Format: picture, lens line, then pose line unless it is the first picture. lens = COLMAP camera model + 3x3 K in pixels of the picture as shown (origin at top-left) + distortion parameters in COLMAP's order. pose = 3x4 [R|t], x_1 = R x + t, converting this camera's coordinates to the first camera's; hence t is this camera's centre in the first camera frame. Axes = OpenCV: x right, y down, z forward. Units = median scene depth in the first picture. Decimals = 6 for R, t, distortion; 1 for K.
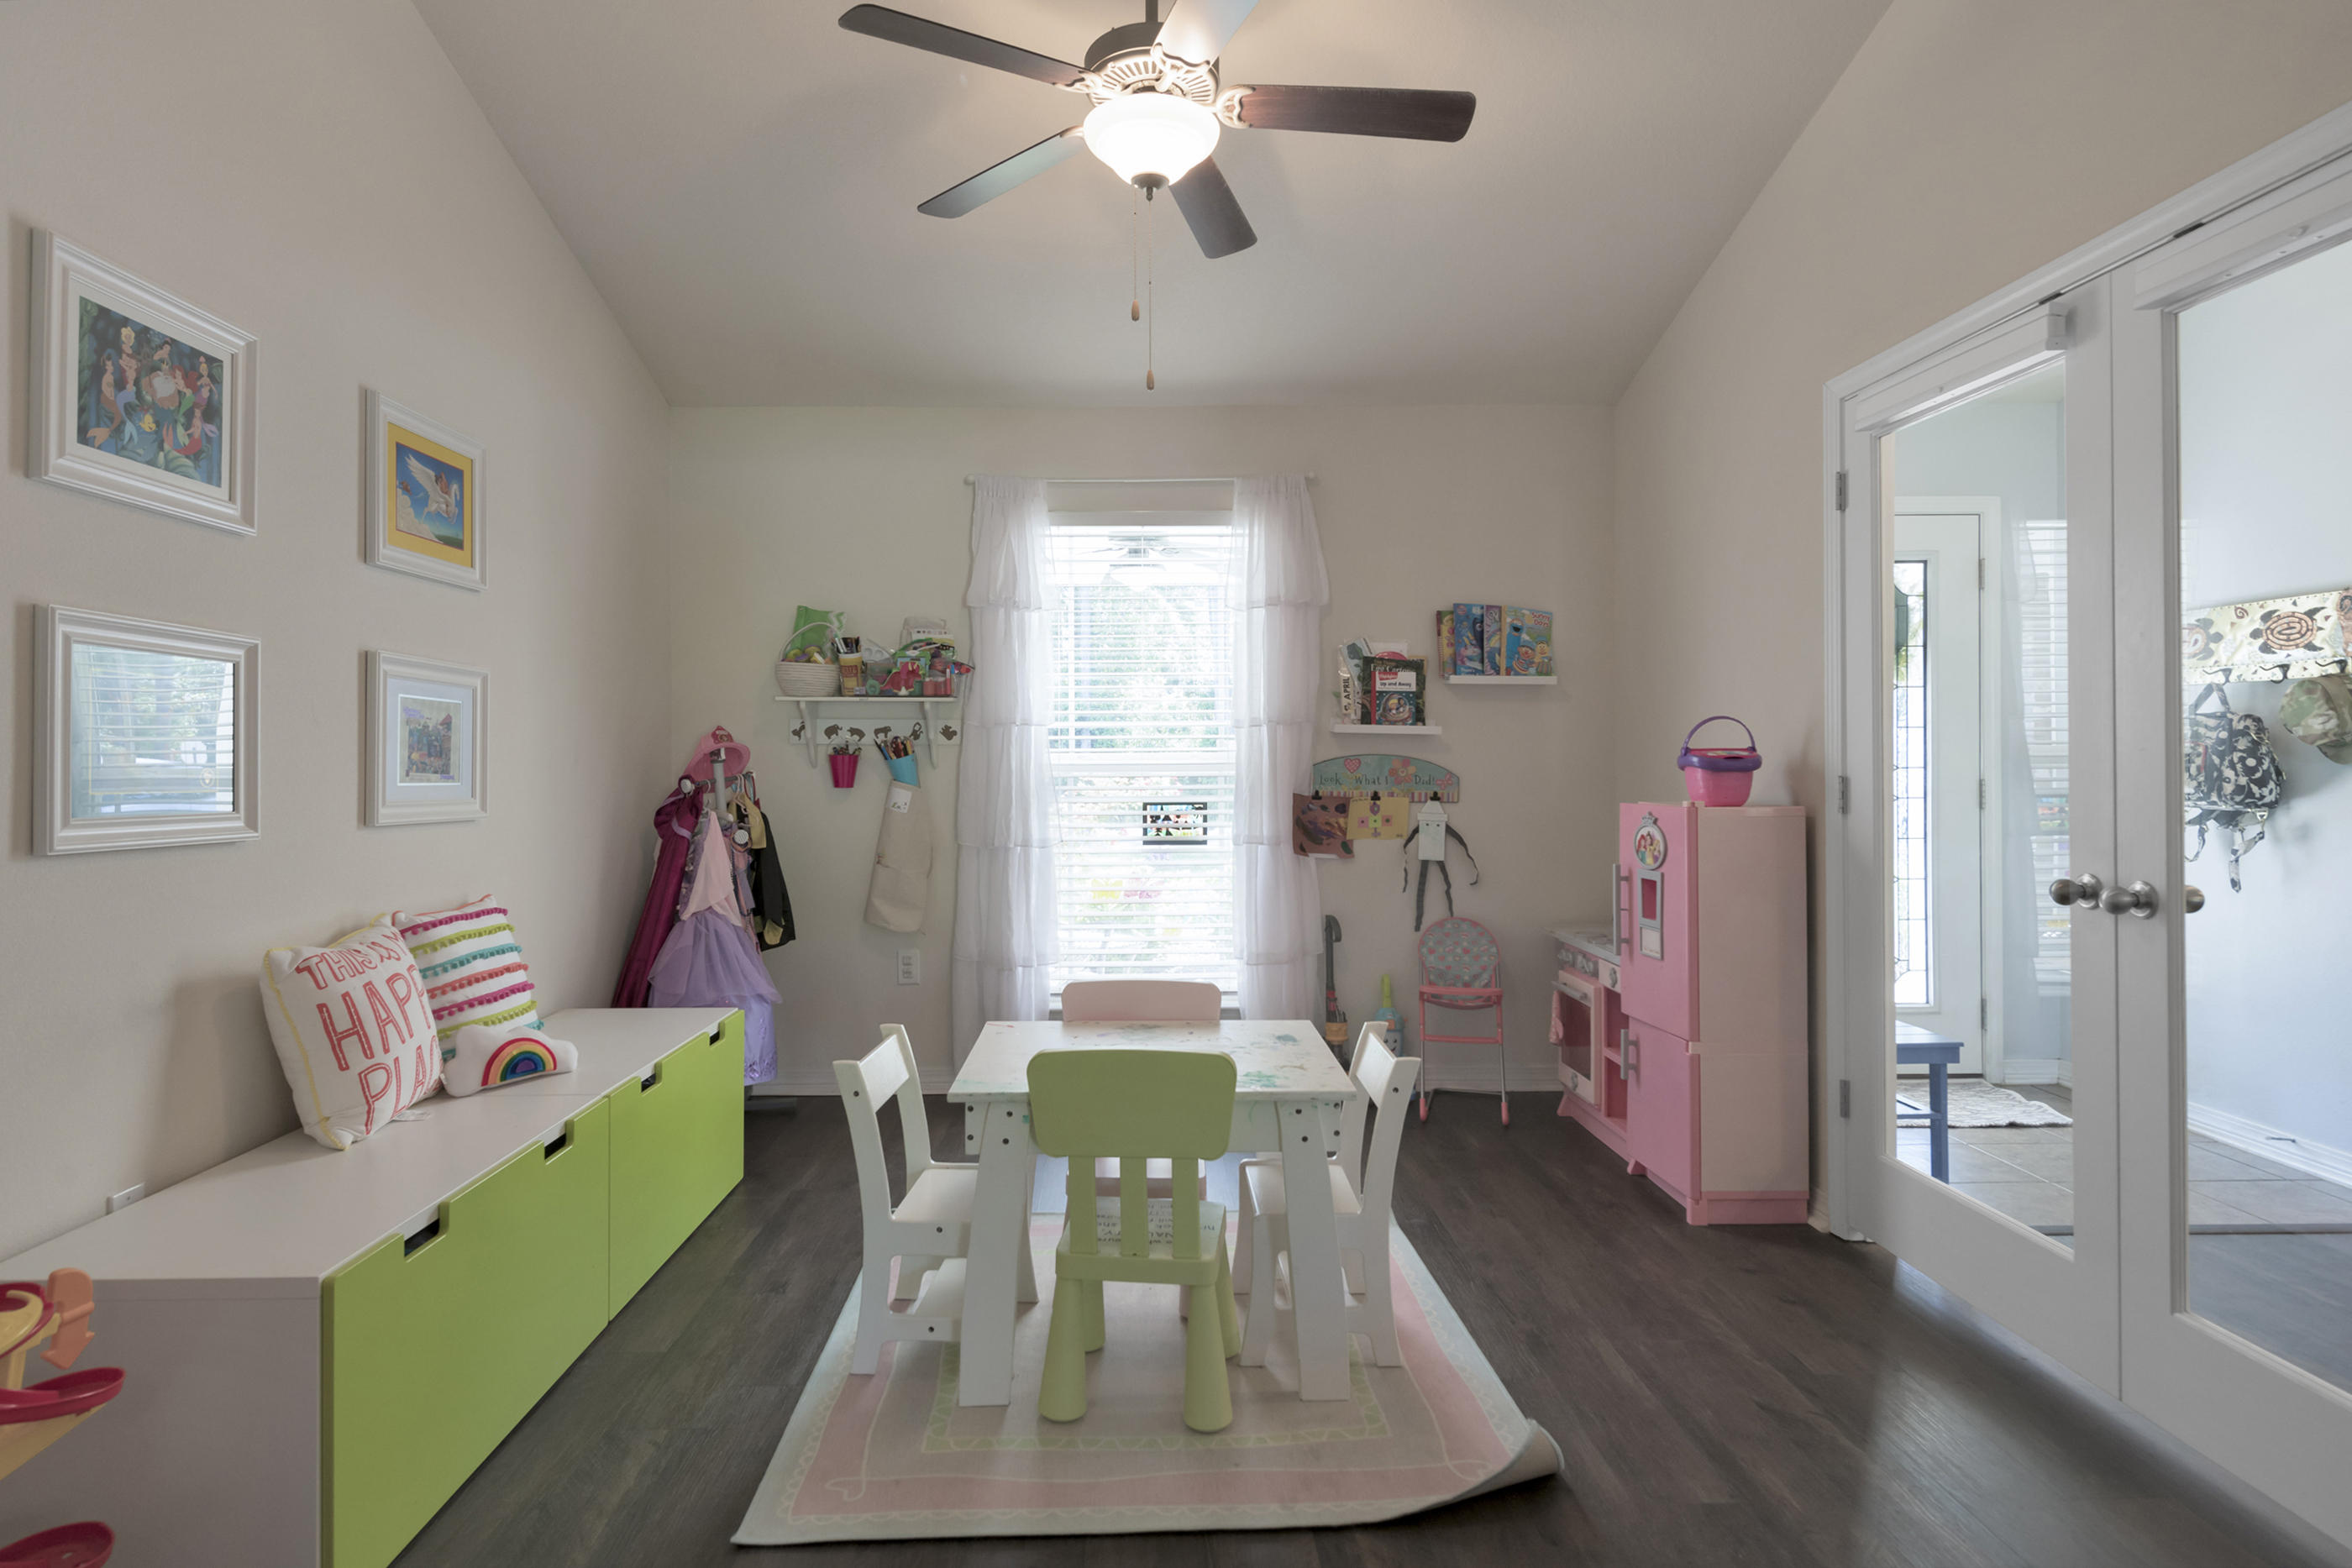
lens RADIAL K [[1293.1, 0, 1174.1], [0, 1293.1, 721.3], [0, 0, 1]] dist [-0.000575, -0.000800]
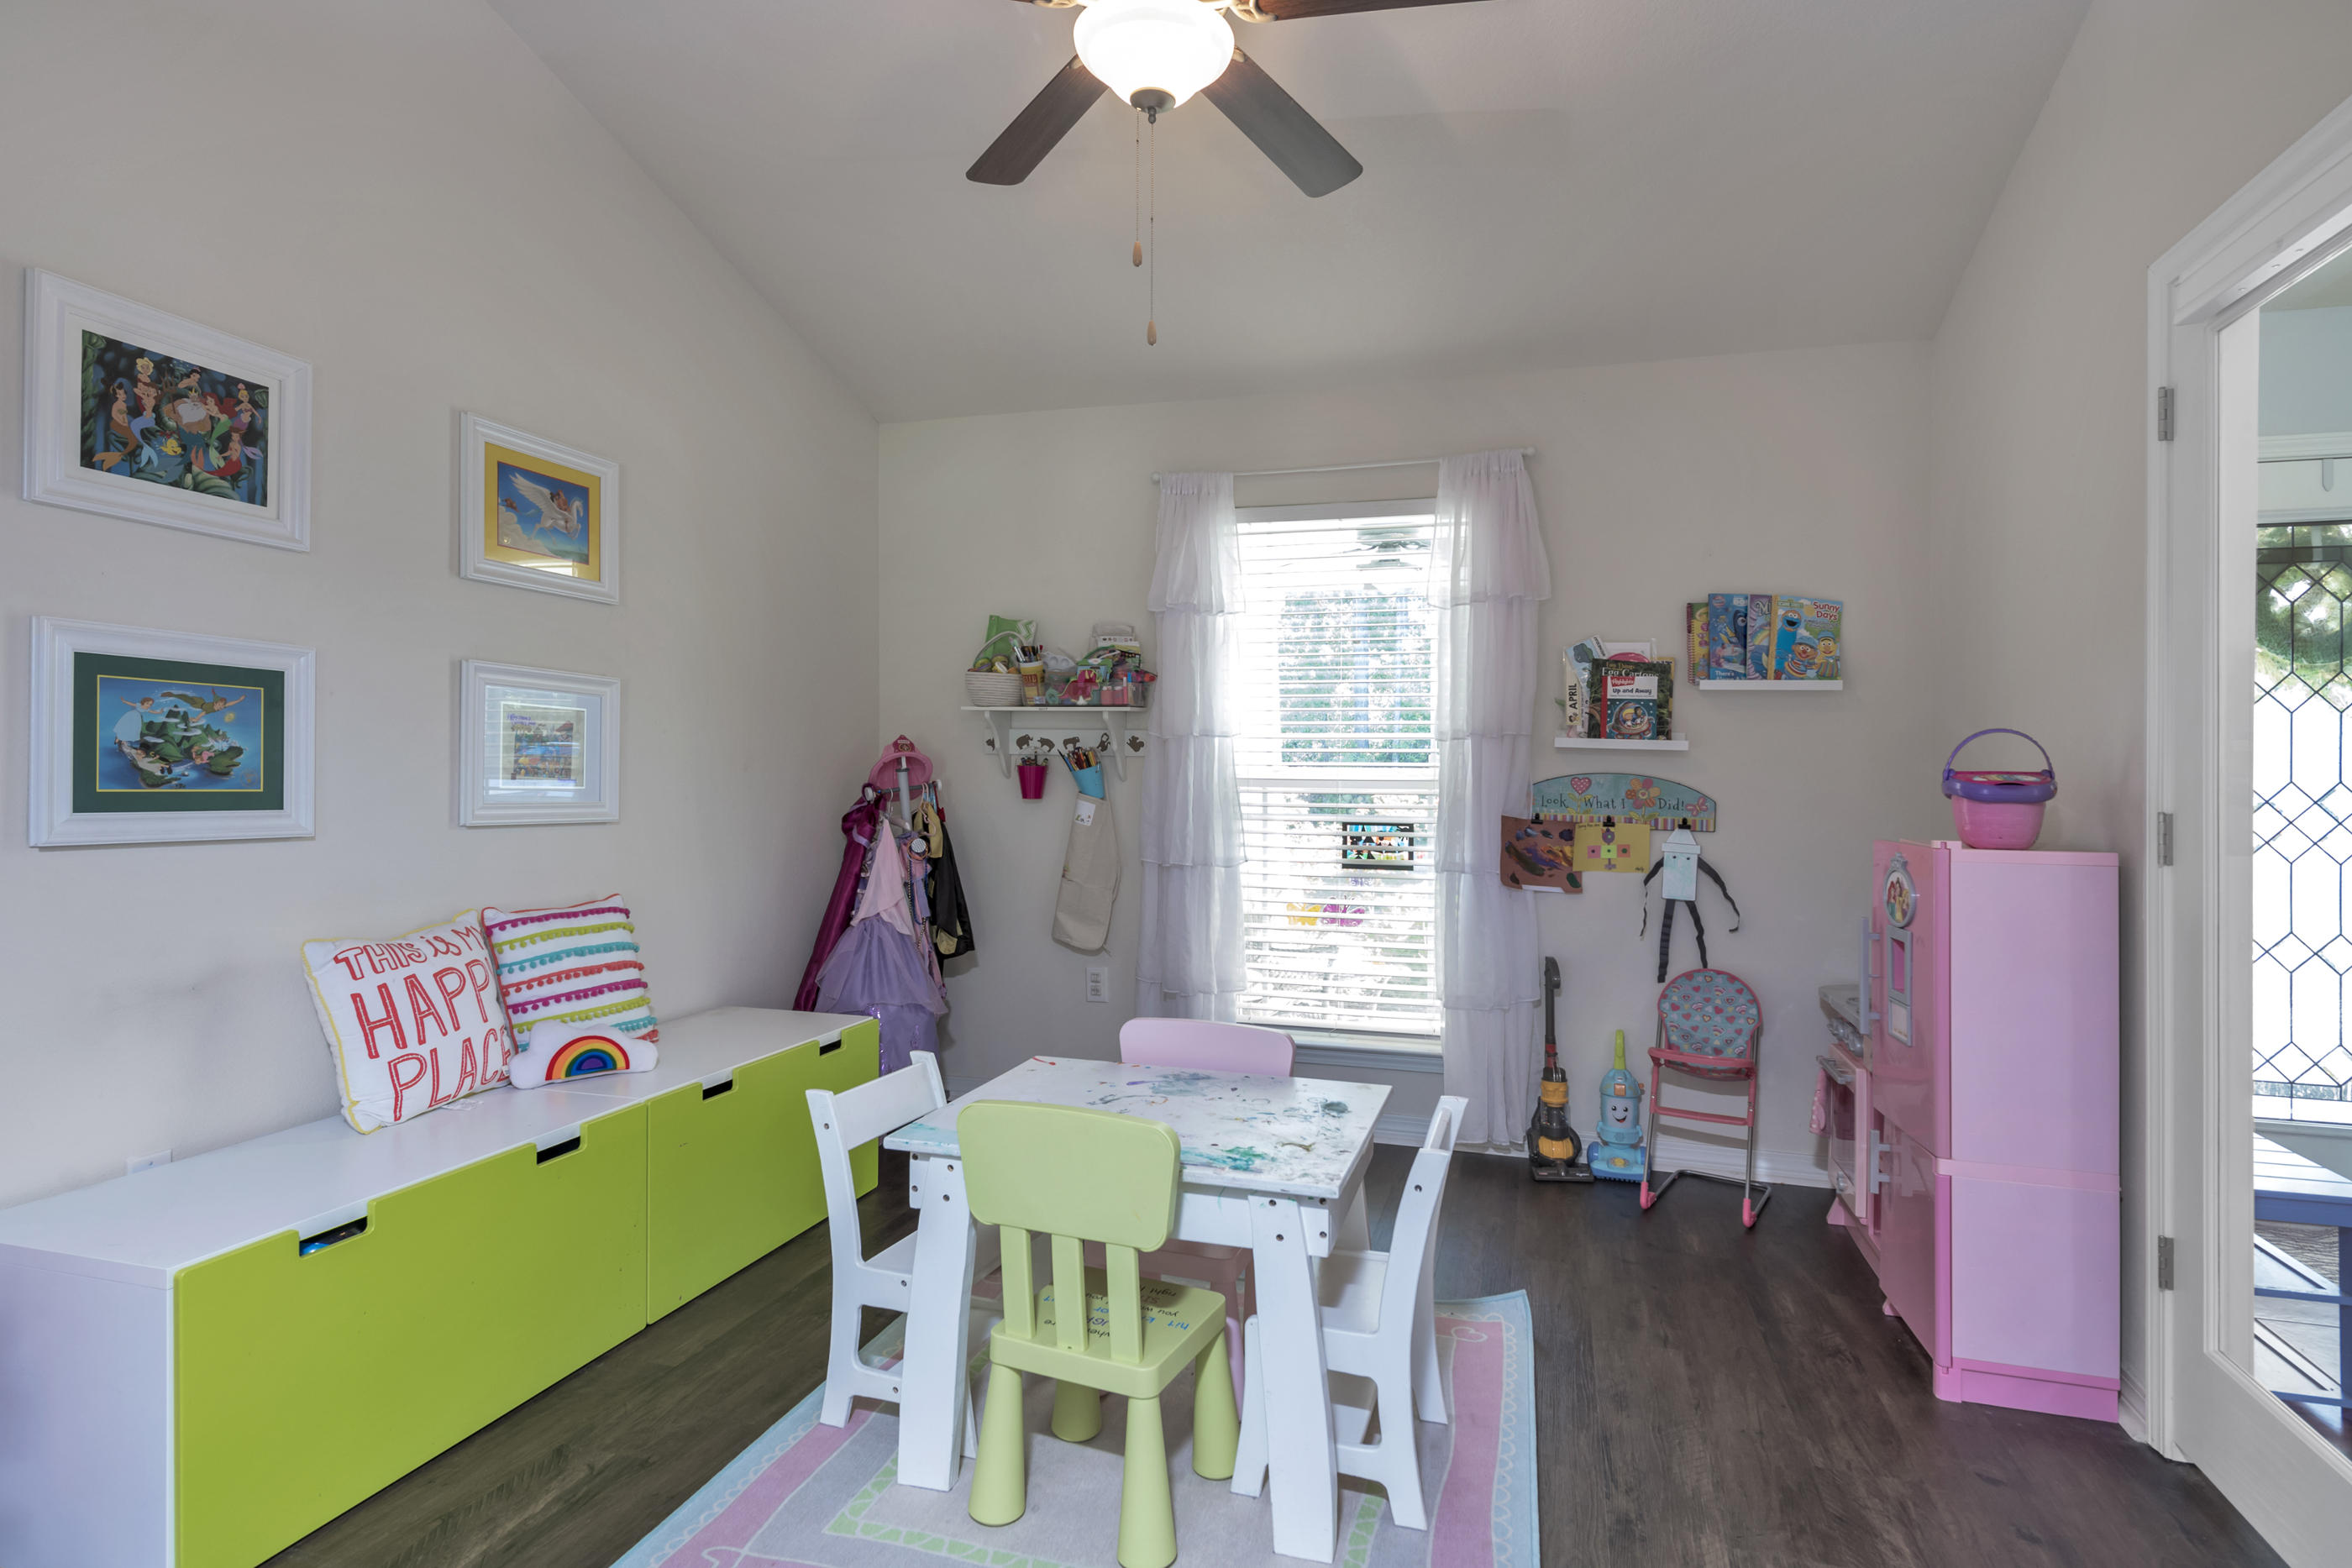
lens RADIAL K [[1279.3, 0, 1174.4], [0, 1279.3, 750.7], [0, 0, 1]] dist [0.004181, -0.000187]
pose [[0.950261, 0.009379, -0.311312, 0.157175], [-0.005691, 0.999902, 0.012755, 0.001745], [0.311401, -0.010349, 0.950222, 0.113814]]
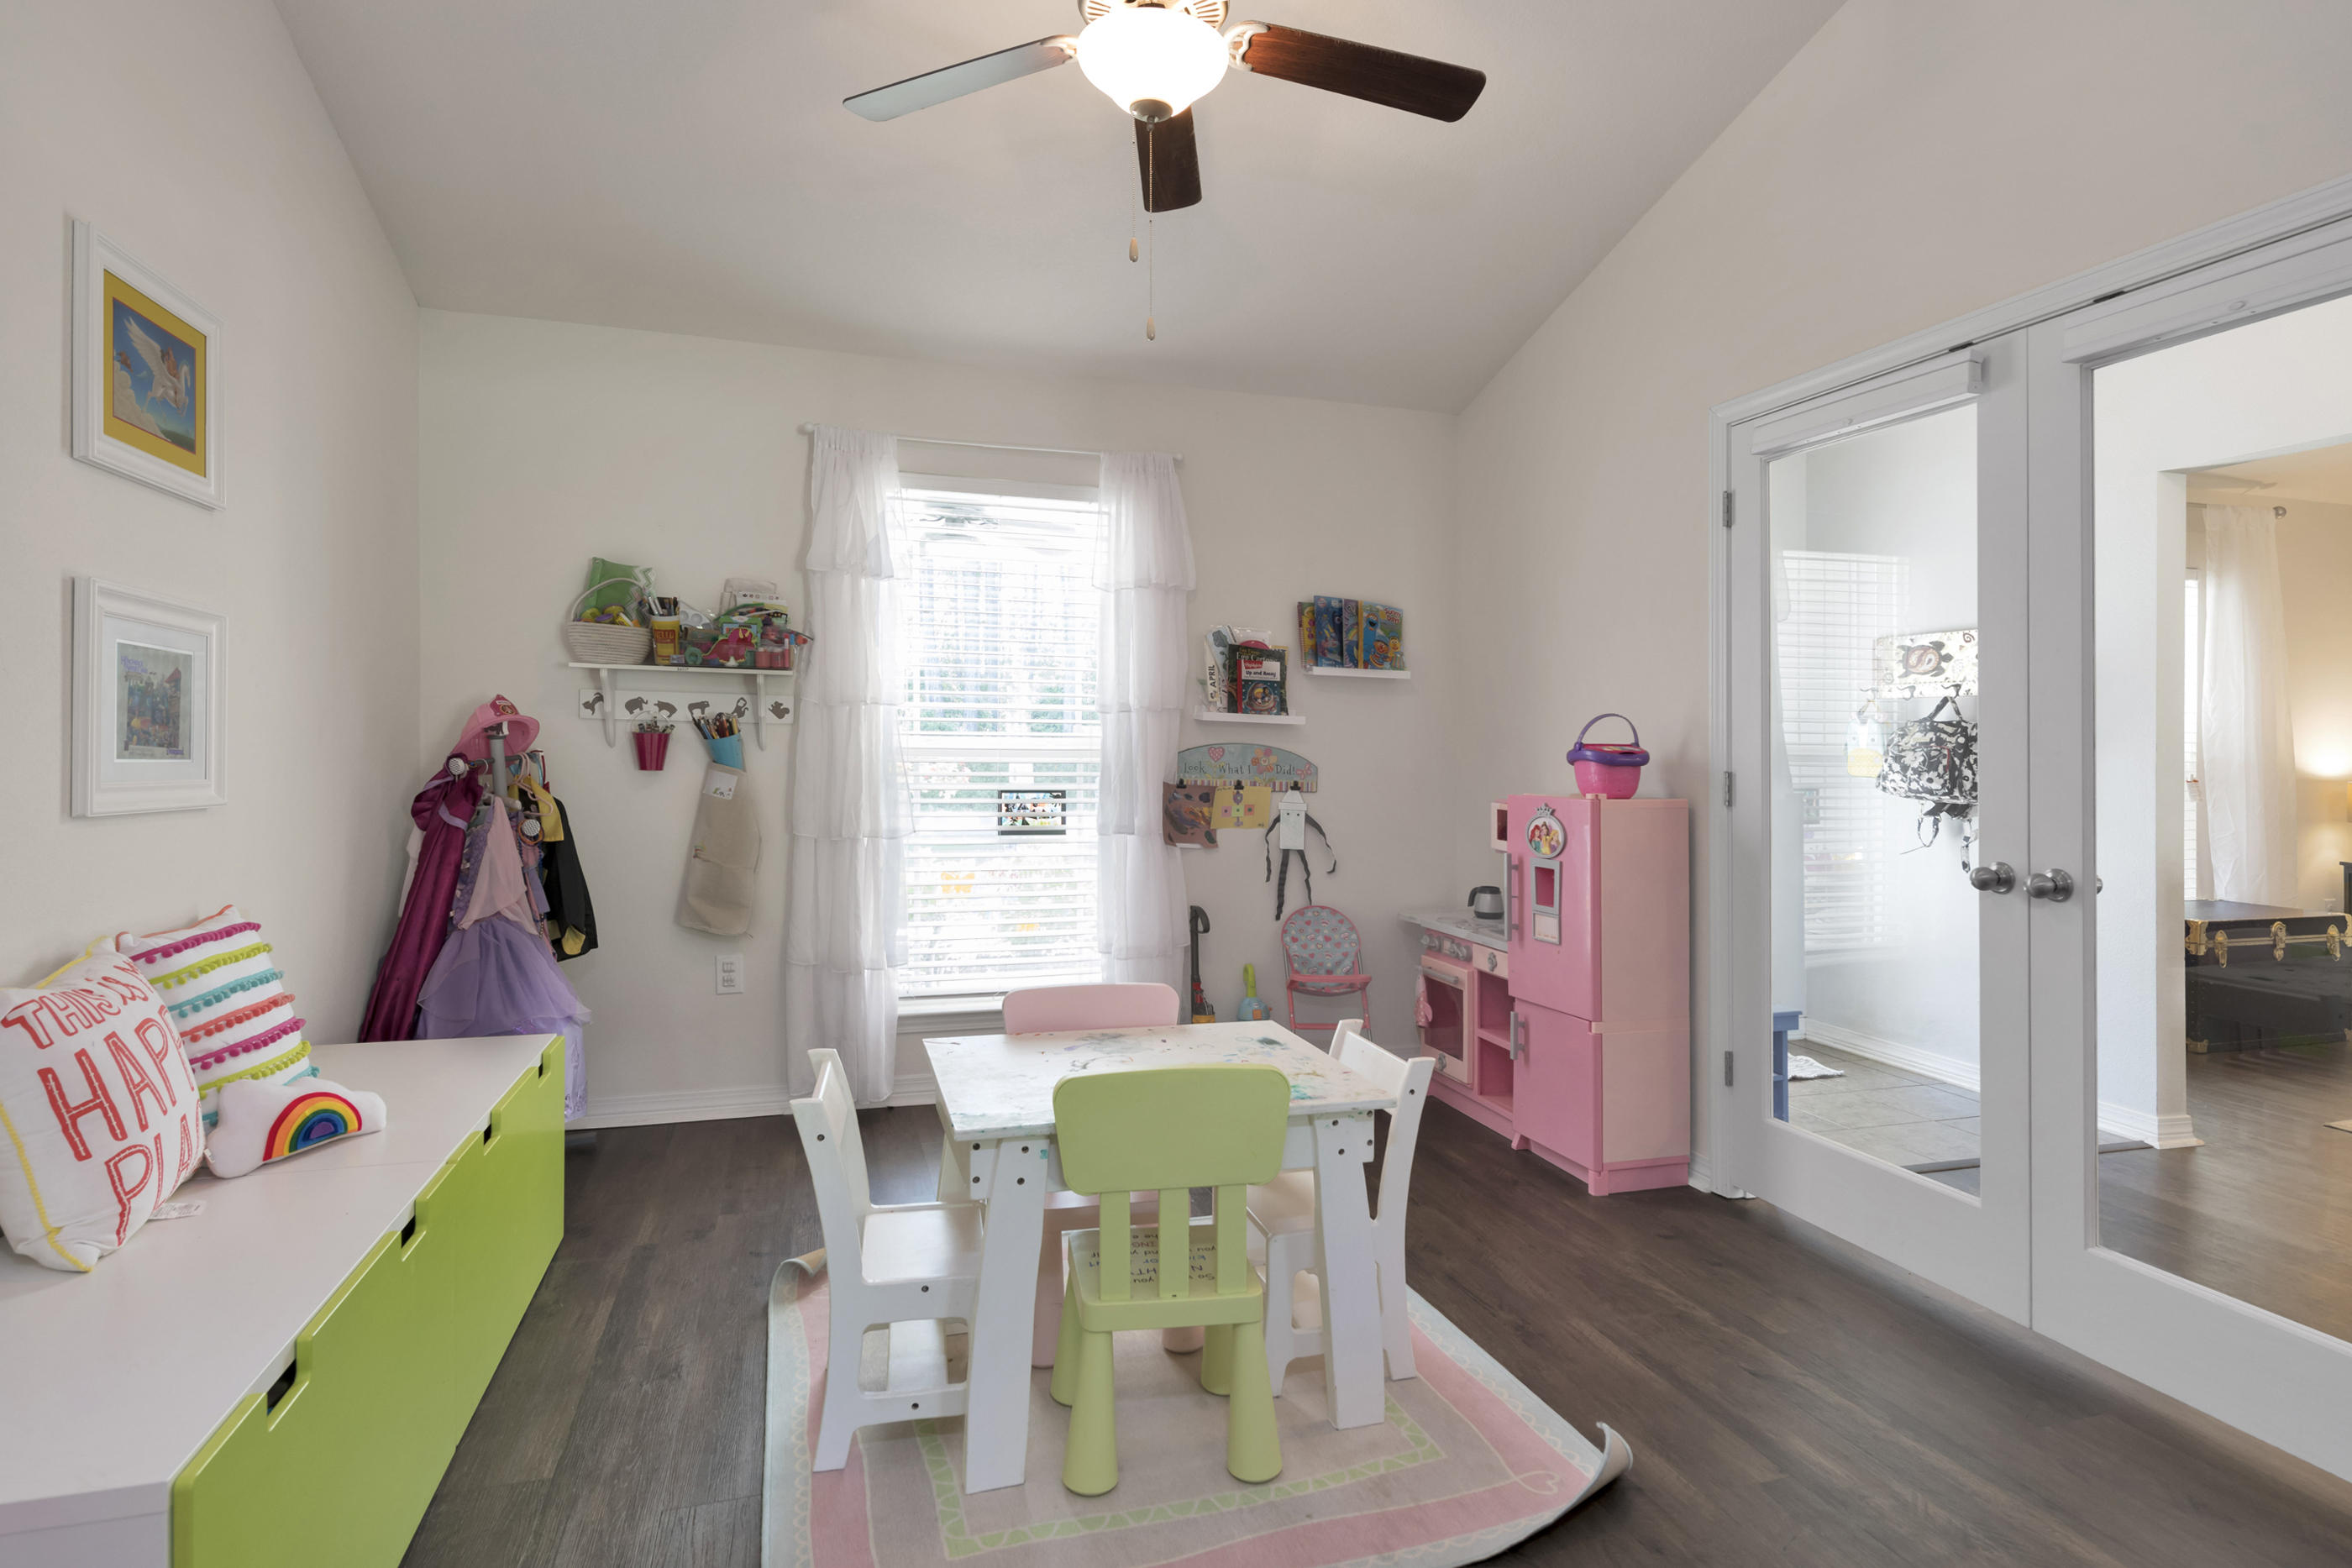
lens RADIAL K [[1258.3, 0, 1267.0], [0, 1258.3, 725.3], [0, 0, 1]] dist [0.000364, -0.003240]
pose [[0.954485, 0.022570, 0.297405, -0.120515], [-0.026141, 0.999626, 0.008033, 0.003734], [-0.297112, -0.015442, 0.954718, 0.076997]]
